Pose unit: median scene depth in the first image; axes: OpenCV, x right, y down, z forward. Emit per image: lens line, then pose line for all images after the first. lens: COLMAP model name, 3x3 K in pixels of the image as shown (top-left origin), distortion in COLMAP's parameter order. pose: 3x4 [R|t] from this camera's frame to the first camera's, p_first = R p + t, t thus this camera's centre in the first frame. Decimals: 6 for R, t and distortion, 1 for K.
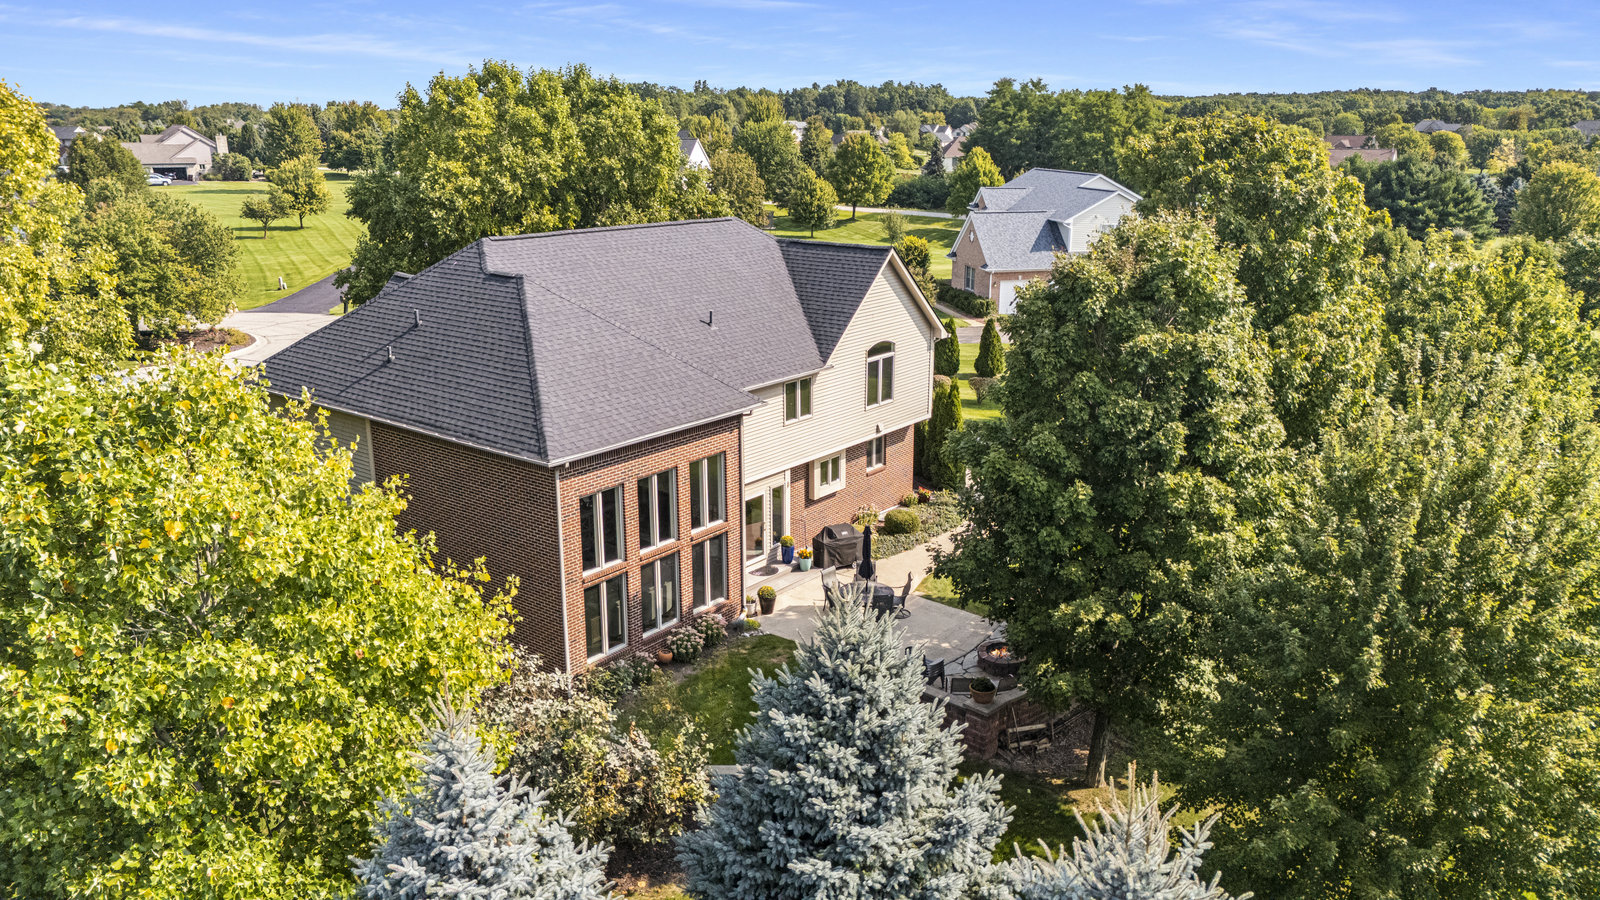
lens RADIAL K [[1175.6, 0, 805.3], [0, 1175.6, 440.1], [0, 0, 1]] dist [0.081298, -0.089772]
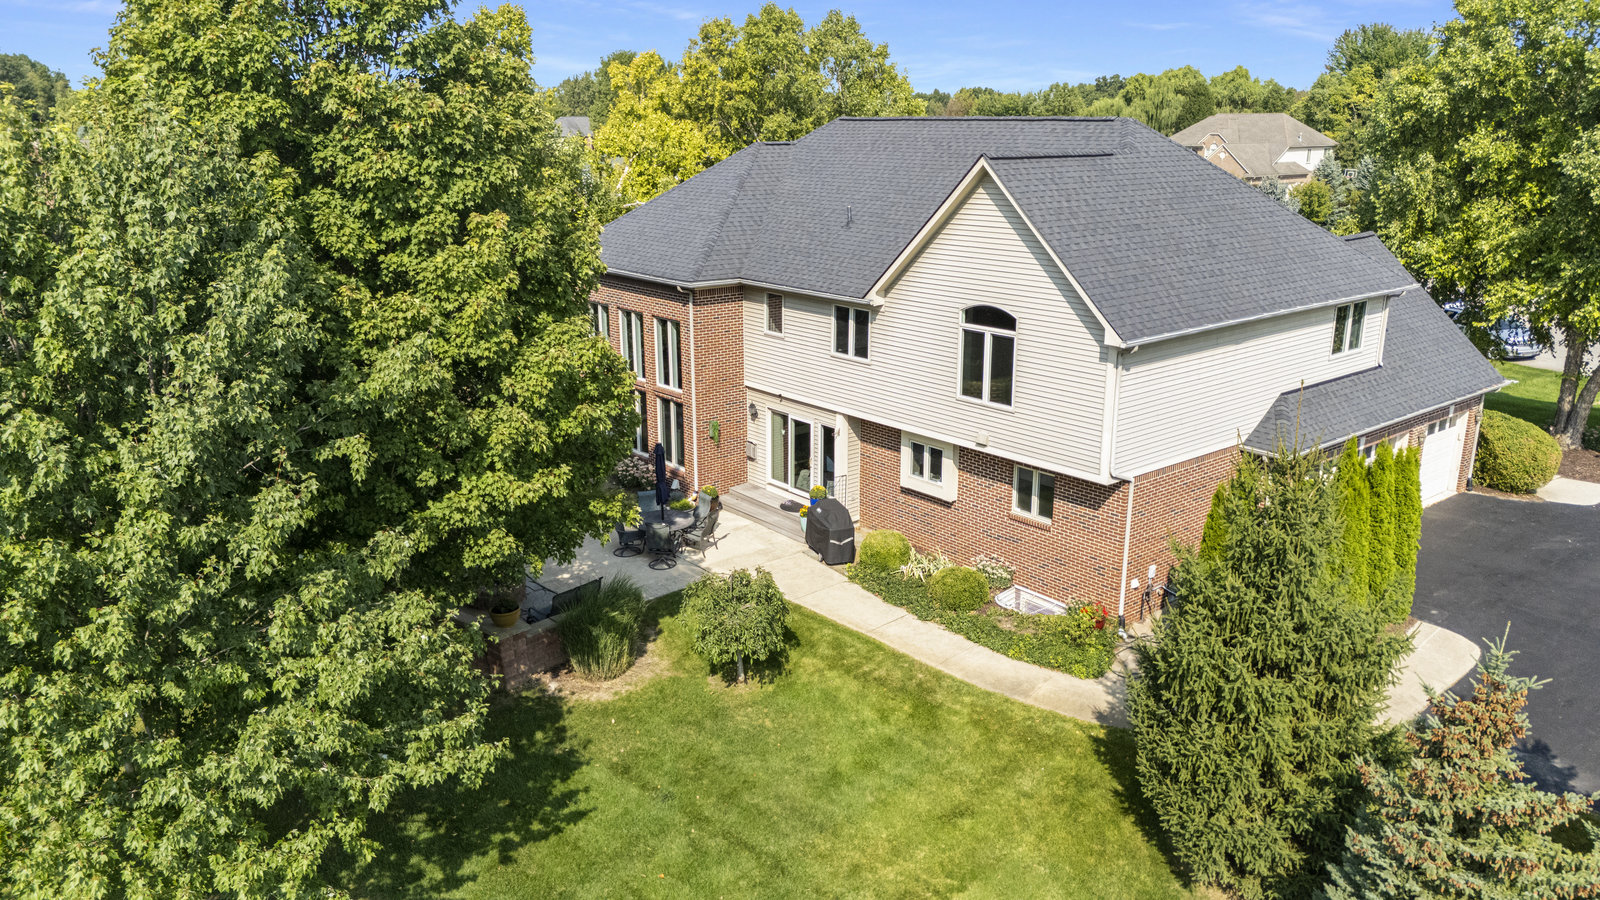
lens RADIAL K [[1179.7, 0, 812.8], [0, 1179.7, 445.2], [0, 0, 1]] dist [0.108276, -0.089815]
pose [[-0.203862, 0.267524, -0.941738, 0.763232], [-0.255921, 0.913928, 0.315024, -0.206693], [0.944957, 0.305232, -0.117850, 1.081138]]
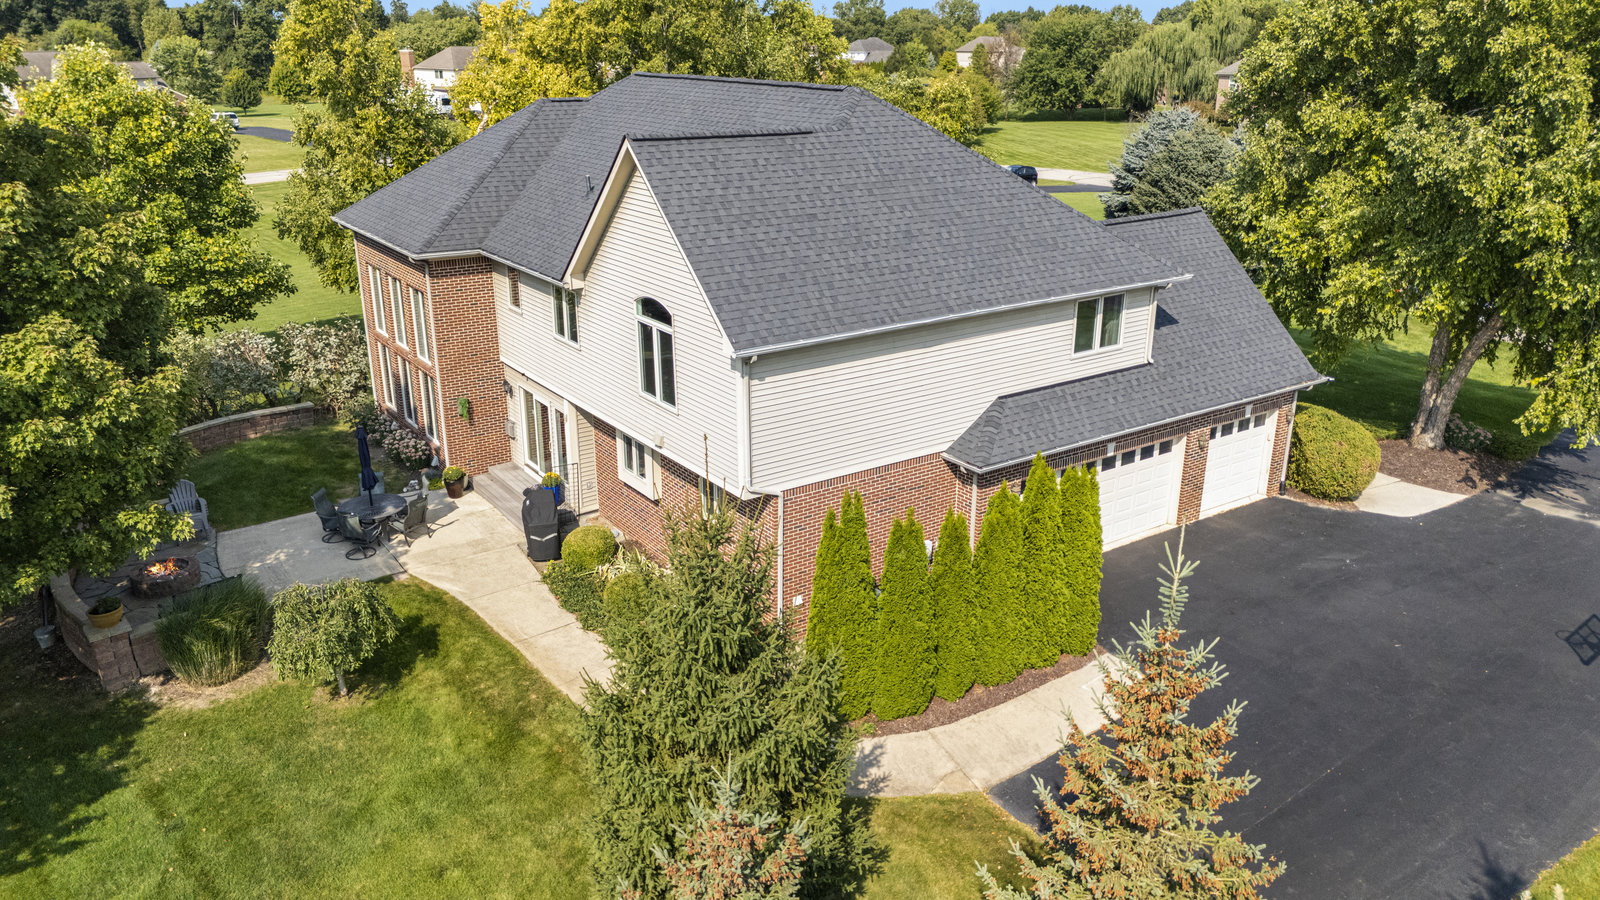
lens RADIAL K [[1179.7, 0, 812.8], [0, 1179.7, 445.2], [0, 0, 1]] dist [0.108276, -0.089815]
pose [[-0.291719, 0.318196, -0.902026, 0.646262], [-0.252443, 0.883996, 0.393477, -0.293251], [0.922590, 0.342495, -0.177552, 1.292530]]
